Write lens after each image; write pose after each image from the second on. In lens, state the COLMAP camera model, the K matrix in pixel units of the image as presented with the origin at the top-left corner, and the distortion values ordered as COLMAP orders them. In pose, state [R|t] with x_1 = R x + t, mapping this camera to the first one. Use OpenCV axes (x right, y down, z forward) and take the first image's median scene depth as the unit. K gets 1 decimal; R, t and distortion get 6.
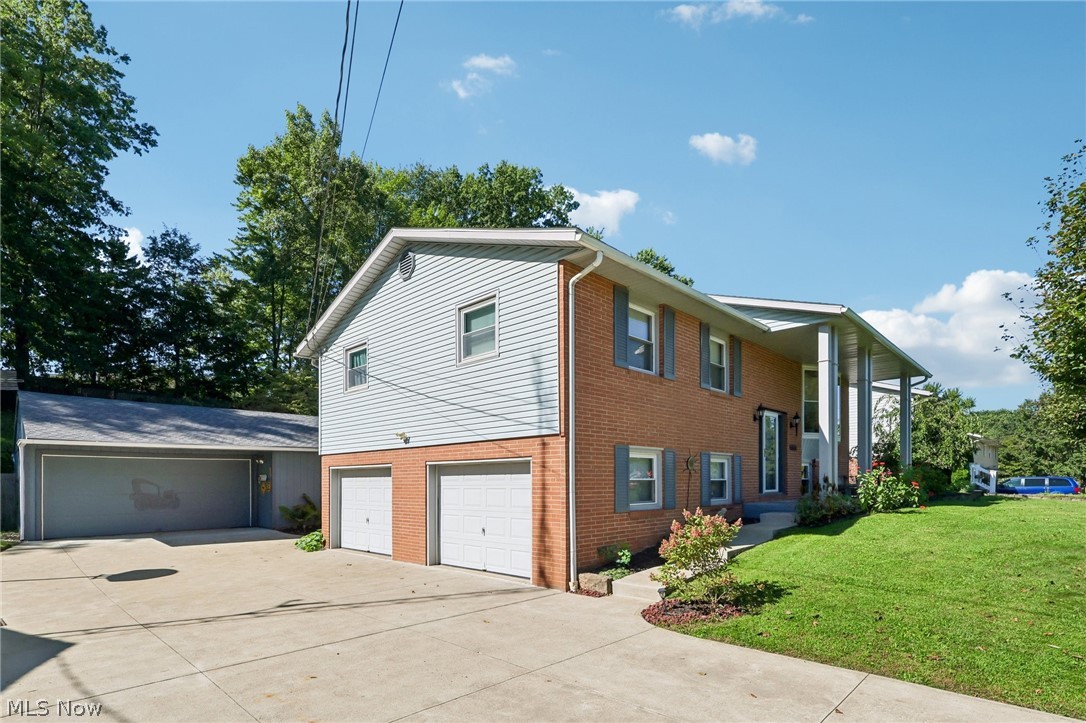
lens RADIAL K [[559.8, 0, 542.1], [0, 559.8, 480.9], [0, 0, 1]] dist [0.001962, -0.002764]
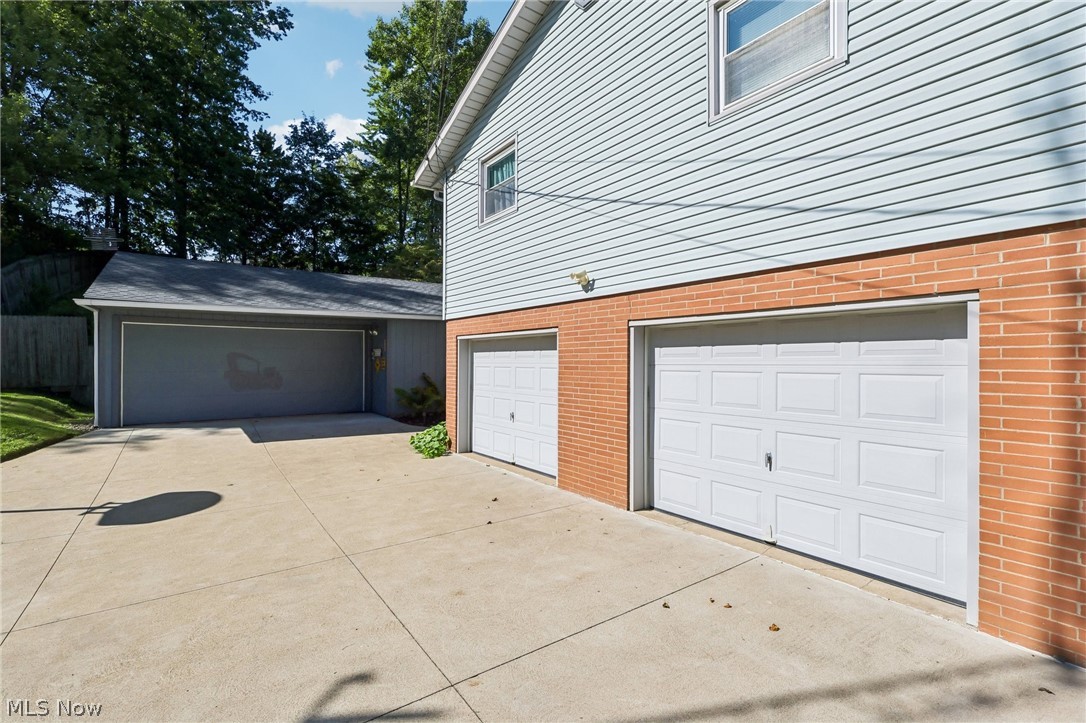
lens RADIAL K [[513.2, 0, 540.5], [0, 513.2, 363.1], [0, 0, 1]] dist [0.000157, -0.000614]
pose [[0.982500, 0.009083, -0.186039, -0.129525], [-0.007989, 0.999946, 0.006632, 0.002774], [0.186090, -0.005030, 0.982520, 0.319393]]
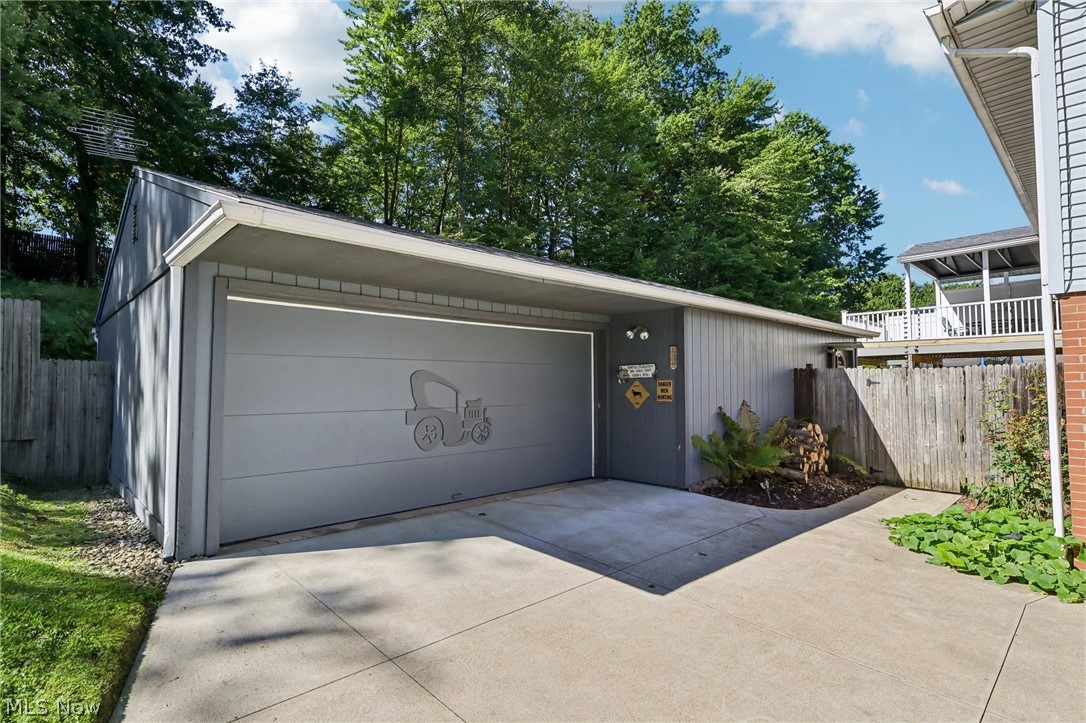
lens RADIAL K [[545.2, 0, 545.4], [0, 545.2, 366.9], [0, 0, 1]] dist [-0.005206, -0.001608]
pose [[0.999671, 0.001612, -0.025611, -0.582382], [-0.002336, 0.999598, -0.028260, 0.004071], [0.025556, 0.028311, 0.999272, 0.574001]]
